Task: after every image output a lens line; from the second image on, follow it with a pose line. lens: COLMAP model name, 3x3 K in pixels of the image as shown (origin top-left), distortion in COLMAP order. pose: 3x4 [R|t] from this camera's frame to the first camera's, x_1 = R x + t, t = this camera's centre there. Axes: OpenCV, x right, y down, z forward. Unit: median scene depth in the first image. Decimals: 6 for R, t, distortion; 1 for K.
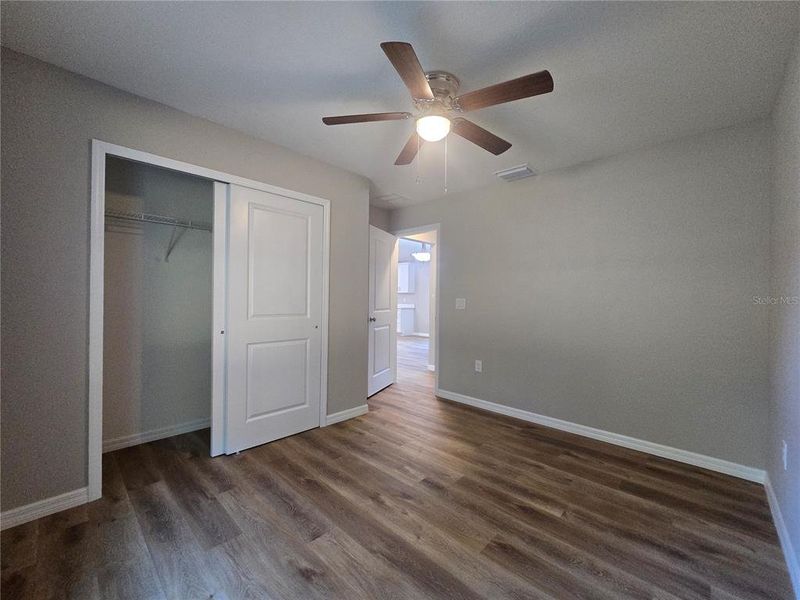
lens RADIAL K [[328.5, 0, 400.3], [0, 328.5, 298.2], [0, 0, 1]] dist [-0.002731, -0.000199]
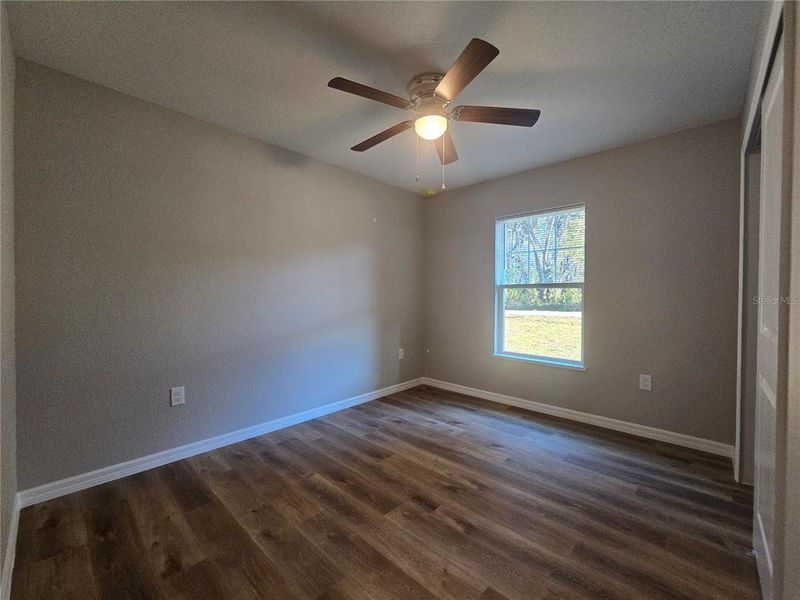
lens RADIAL K [[328.5, 0, 400.3], [0, 328.5, 298.2], [0, 0, 1]] dist [-0.002731, -0.000199]
pose [[-0.999851, -0.015686, -0.007248, 0.195955], [-0.015774, 0.999800, 0.012262, 0.018106], [0.007055, 0.012374, -0.999899, 2.053723]]
